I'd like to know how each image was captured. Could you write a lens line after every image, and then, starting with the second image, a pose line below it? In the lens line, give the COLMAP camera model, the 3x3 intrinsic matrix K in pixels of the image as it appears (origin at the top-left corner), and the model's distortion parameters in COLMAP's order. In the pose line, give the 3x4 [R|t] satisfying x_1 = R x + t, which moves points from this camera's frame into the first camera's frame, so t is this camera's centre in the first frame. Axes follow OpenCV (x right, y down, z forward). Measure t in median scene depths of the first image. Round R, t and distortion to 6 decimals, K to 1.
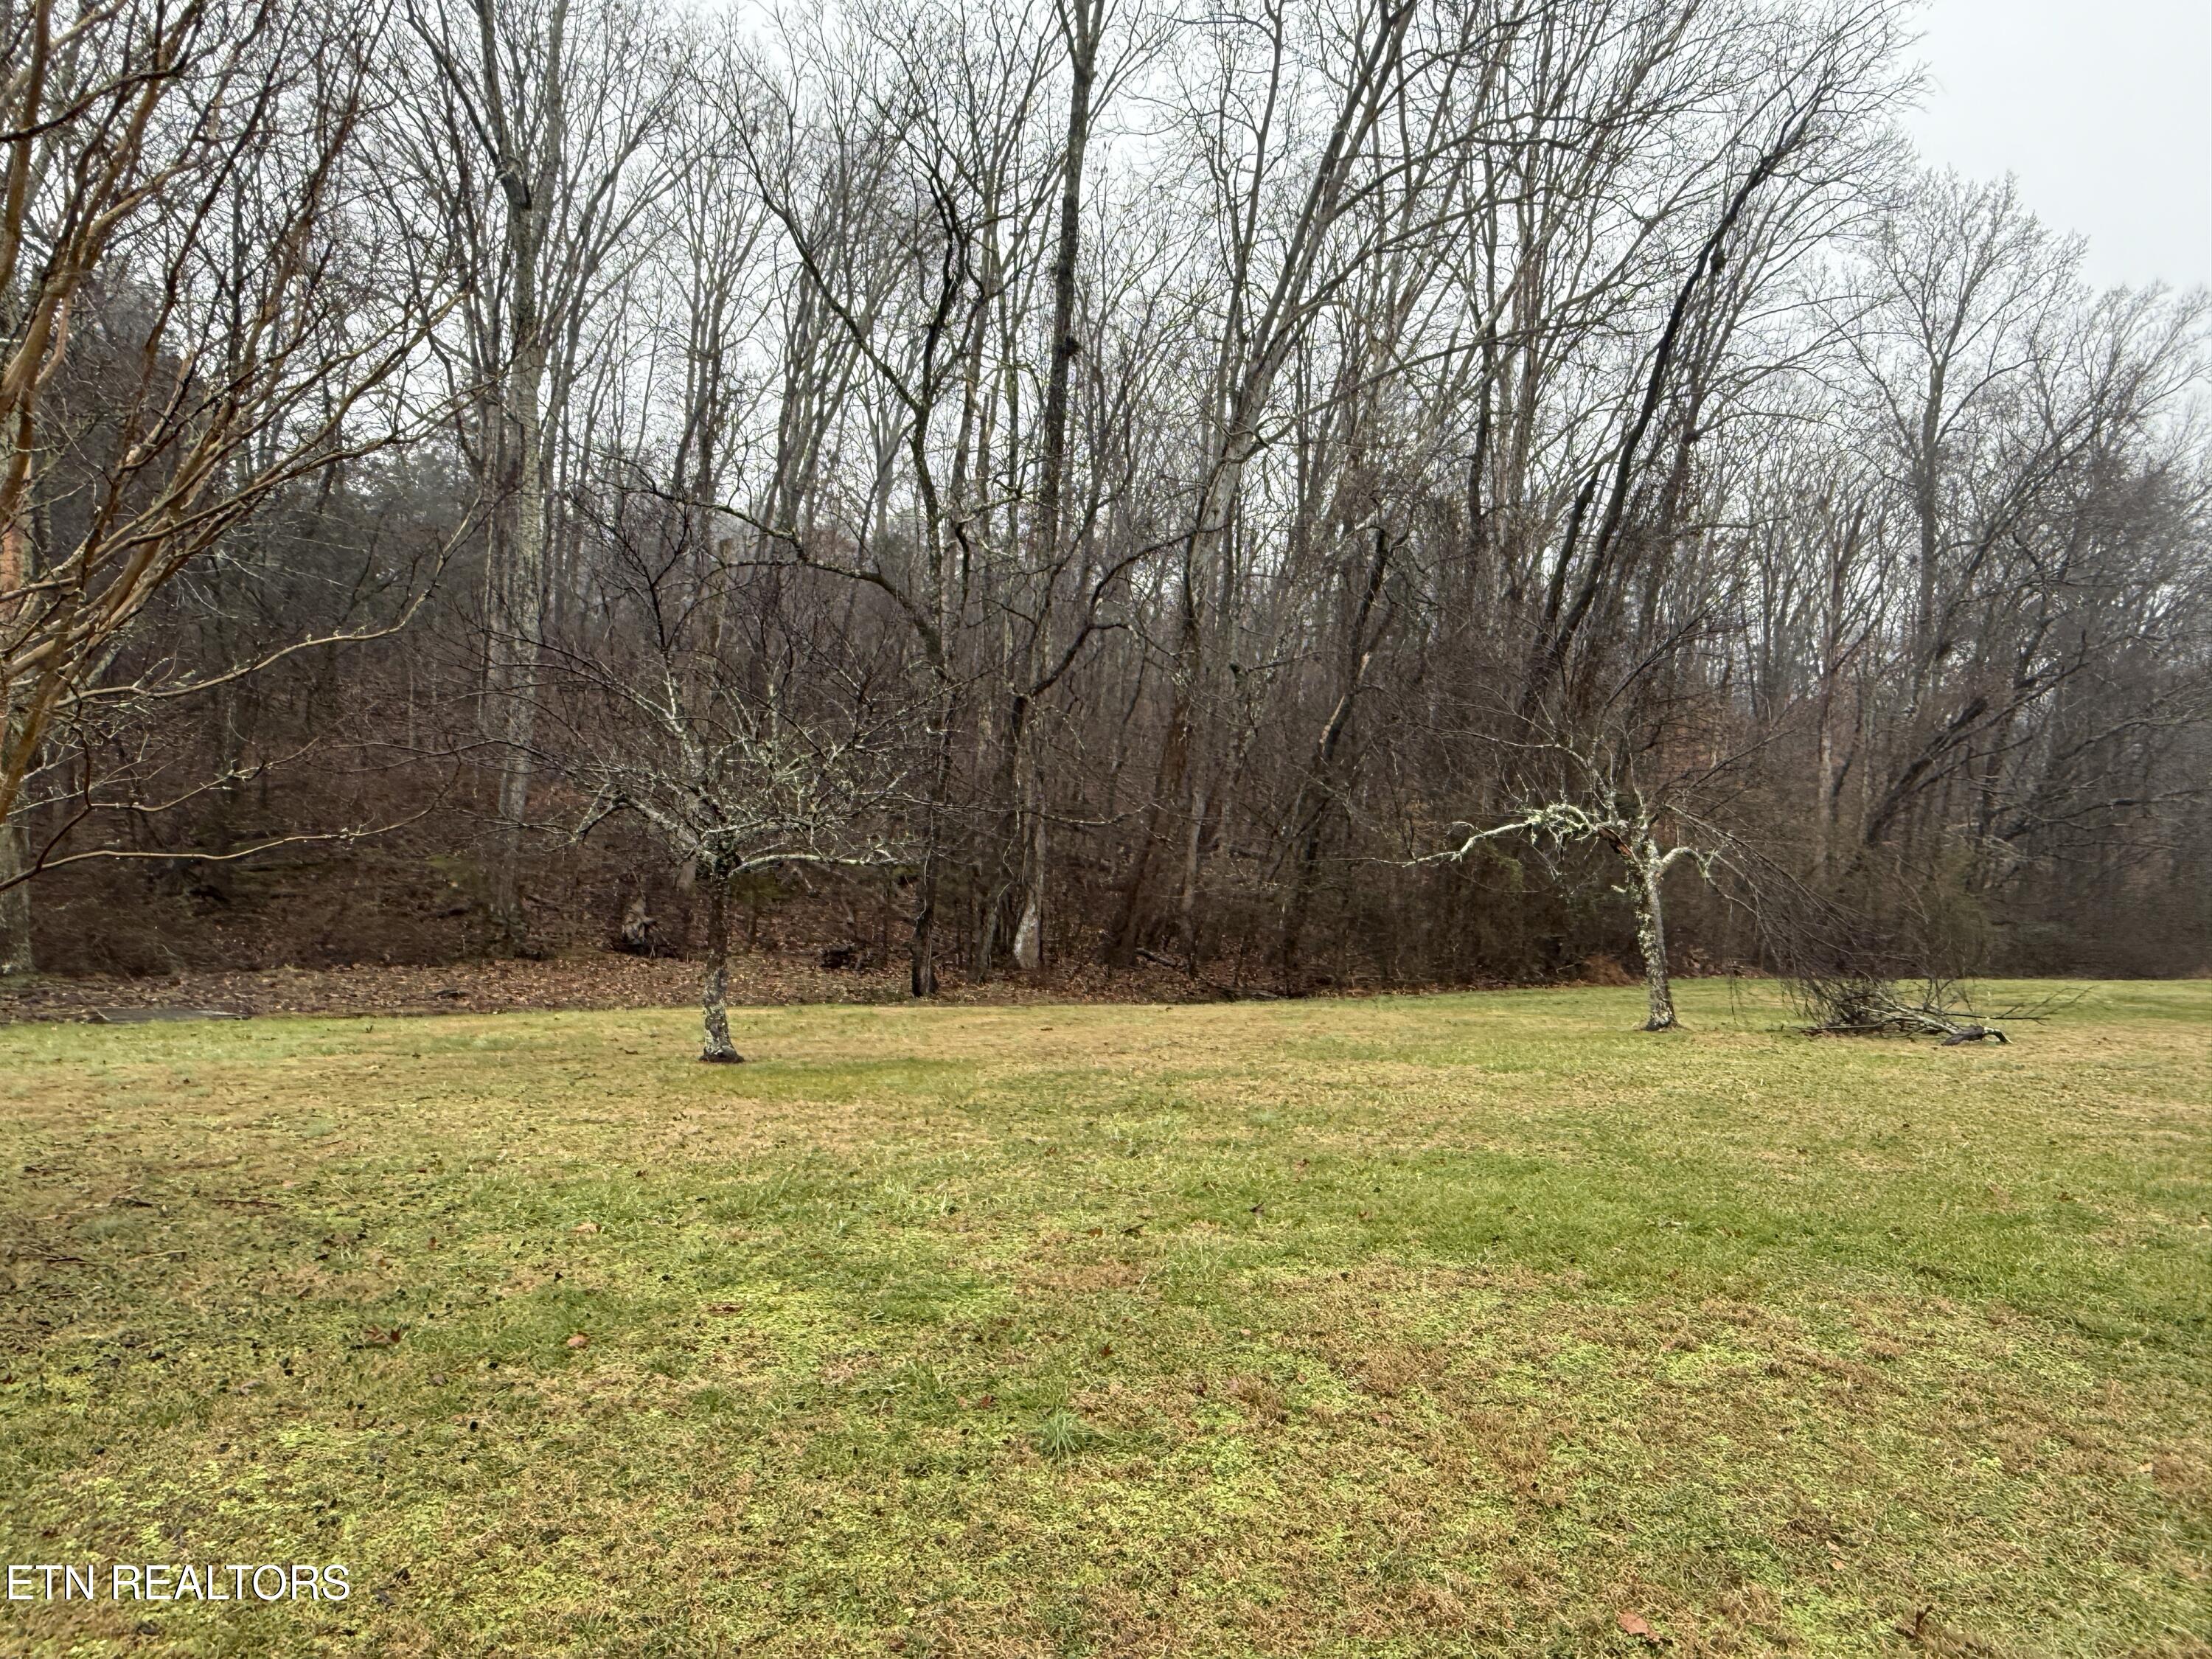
lens RADIAL K [[1515.5, 0, 1104.1], [0, 1515.5, 834.4], [0, 0, 1]] dist [-0.004482, -0.000830]
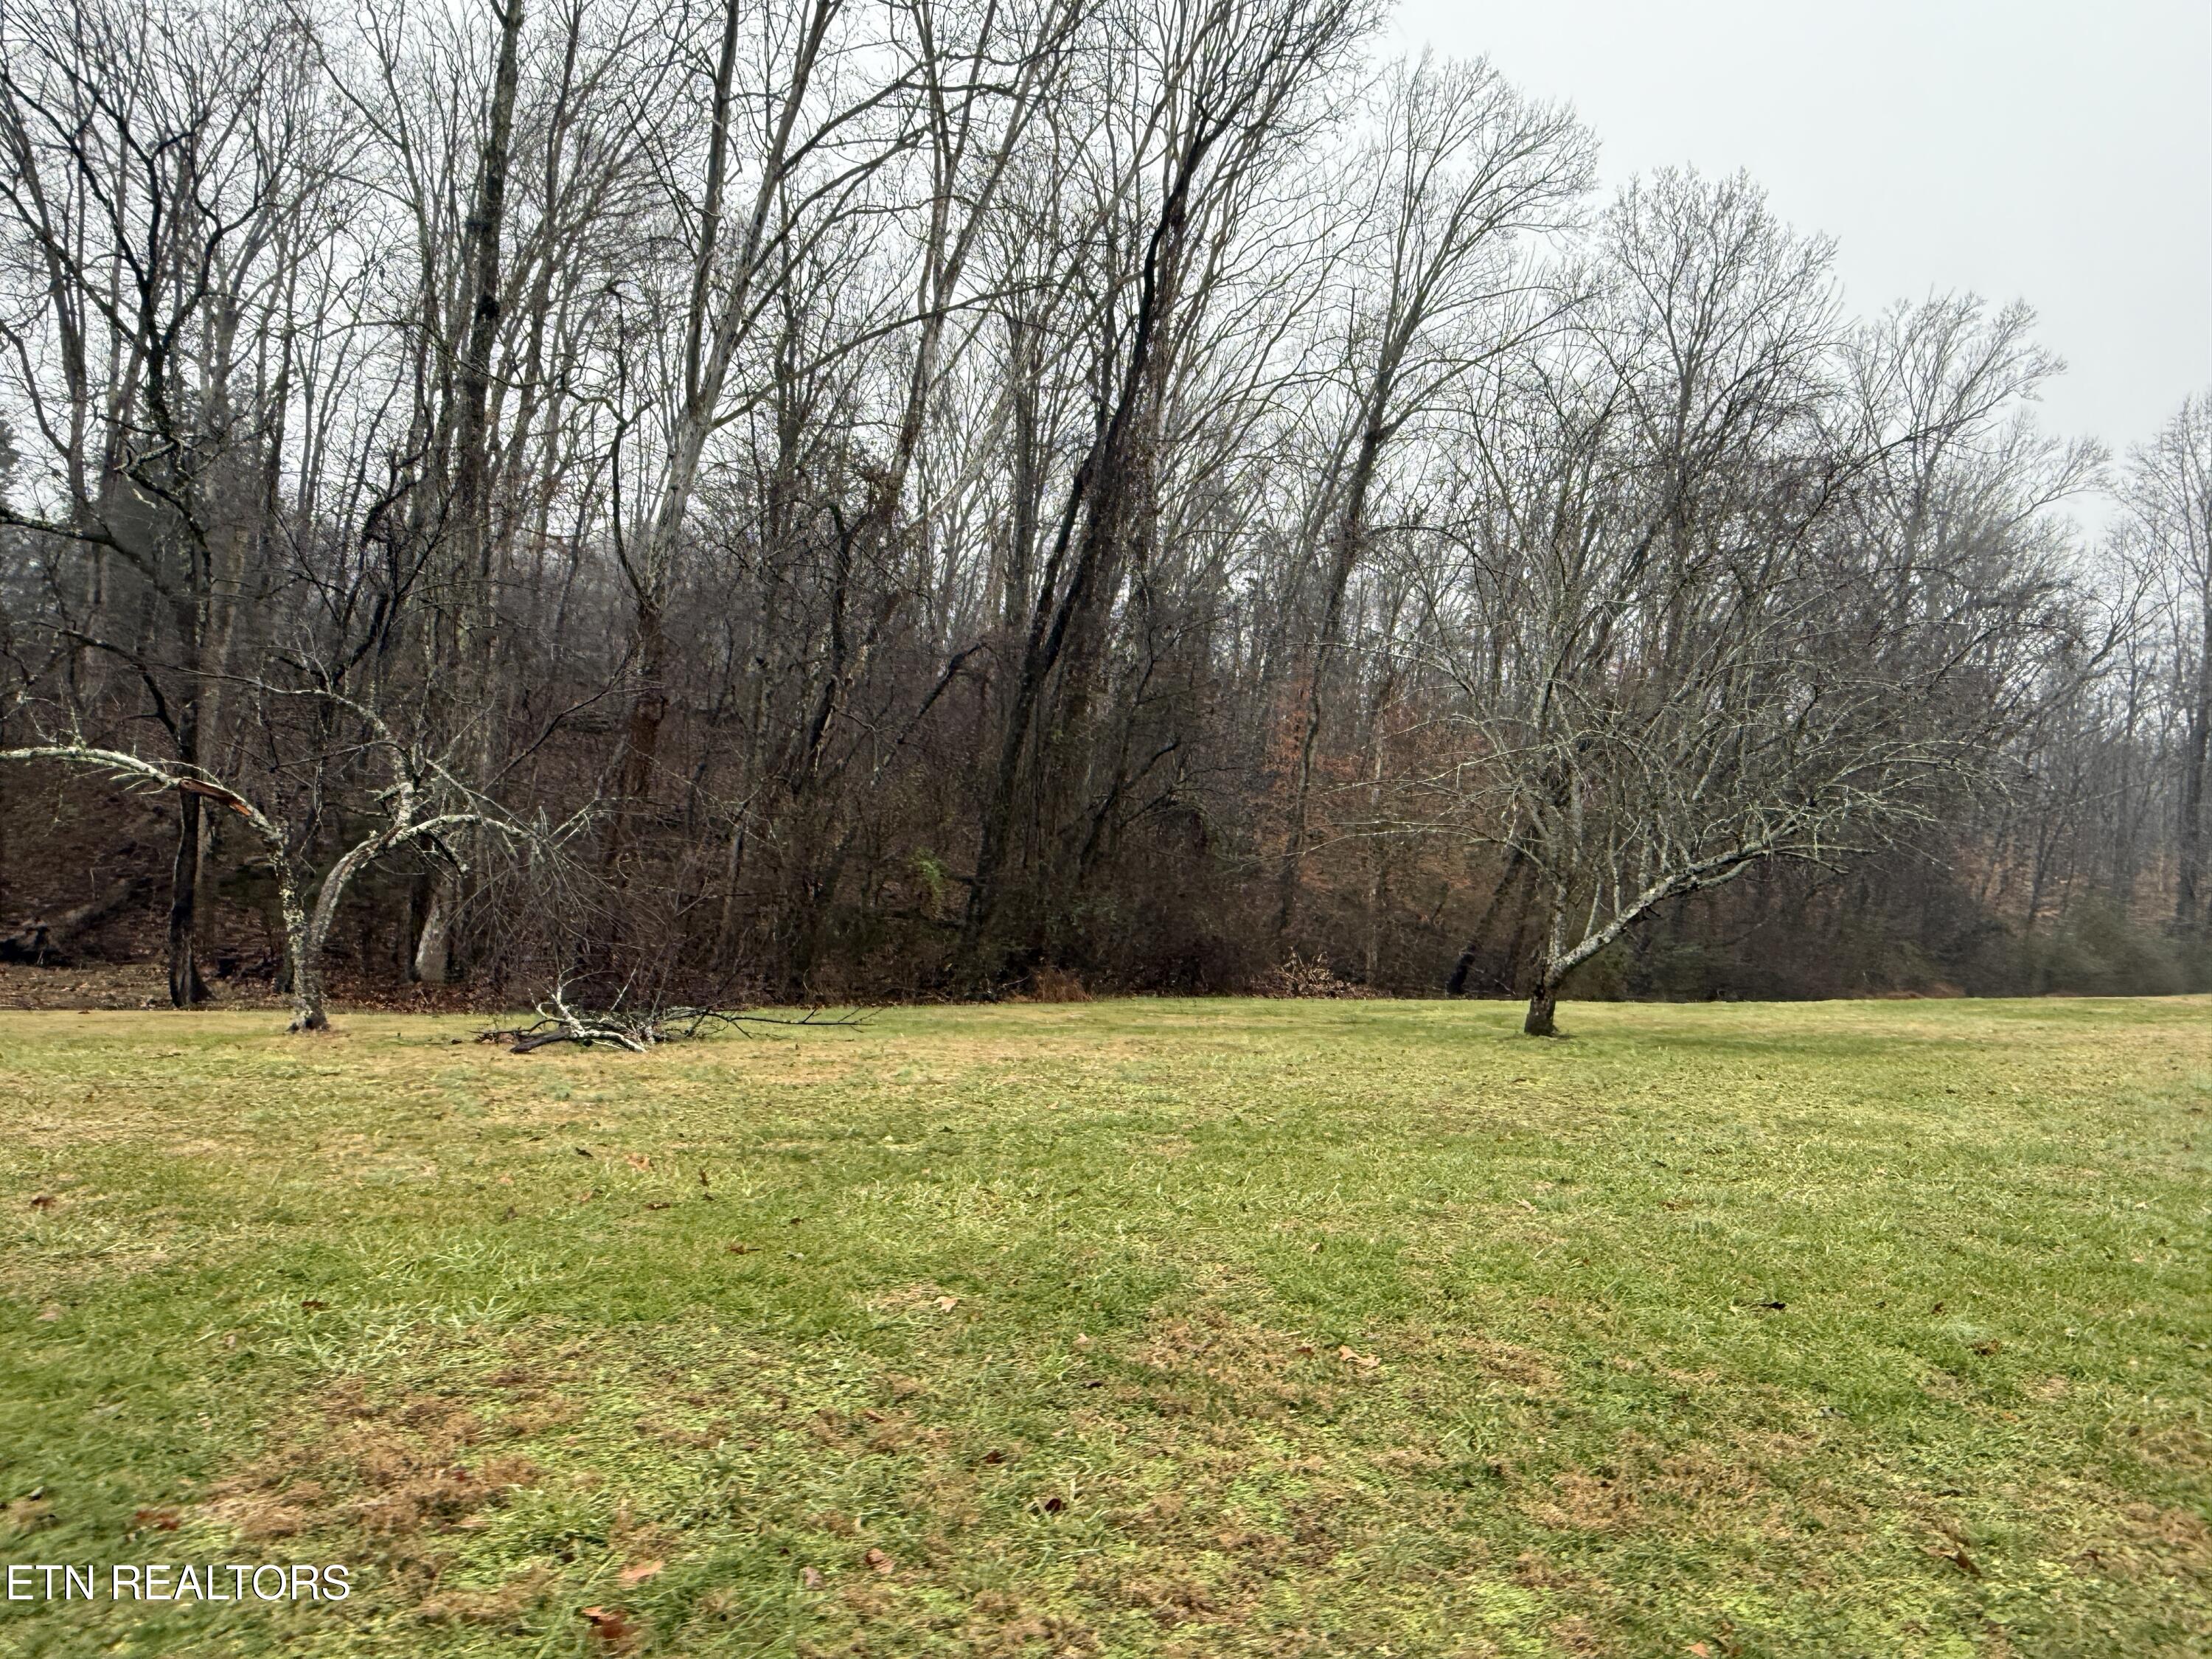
lens RADIAL K [[1515.5, 0, 1104.6], [0, 1515.5, 823.9], [0, 0, 1]] dist [-0.004482, -0.000830]
pose [[0.999939, 0.004599, 0.010039, 0.346460], [-0.004346, 0.999676, -0.025063, 0.015572], [-0.010151, 0.025018, 0.999635, 0.081700]]
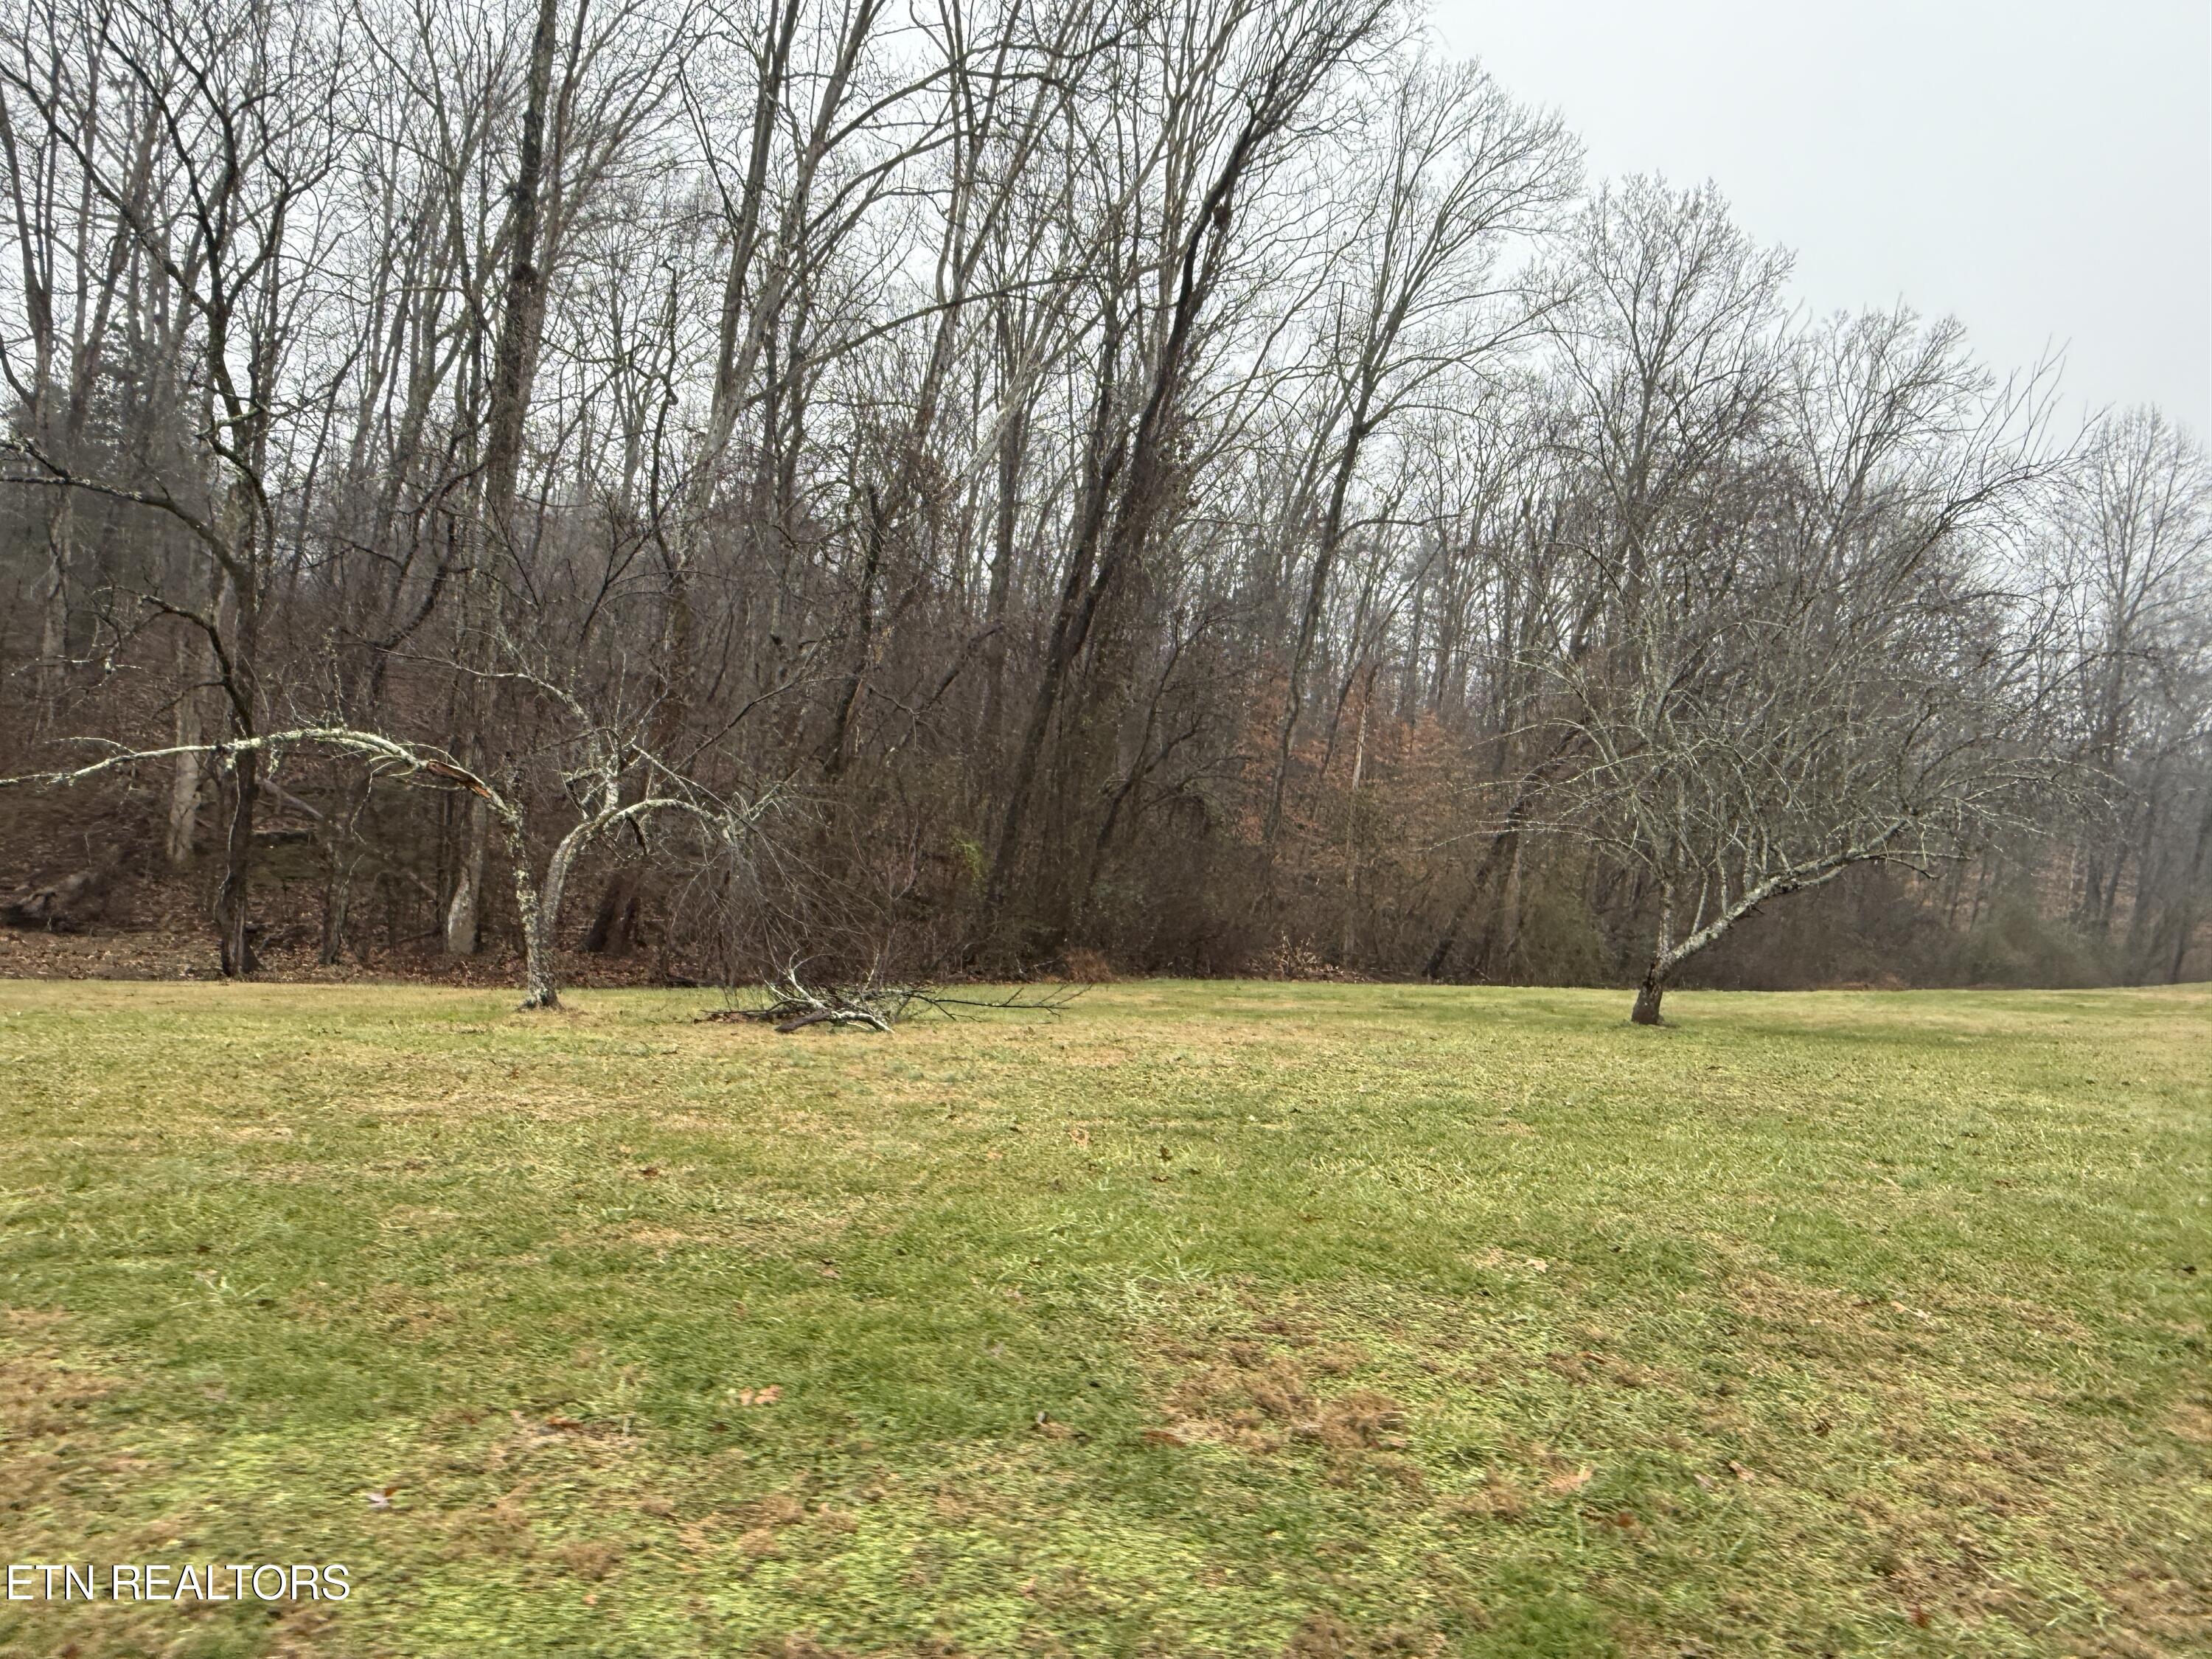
lens RADIAL K [[1515.5, 0, 1106.9], [0, 1515.5, 832.5], [0, 0, 1]] dist [-0.004482, -0.000830]
pose [[0.997305, 0.023266, 0.069585, 0.273204], [-0.022910, 0.999720, -0.005910, 0.012658], [-0.069703, 0.004299, 0.997559, 0.064587]]
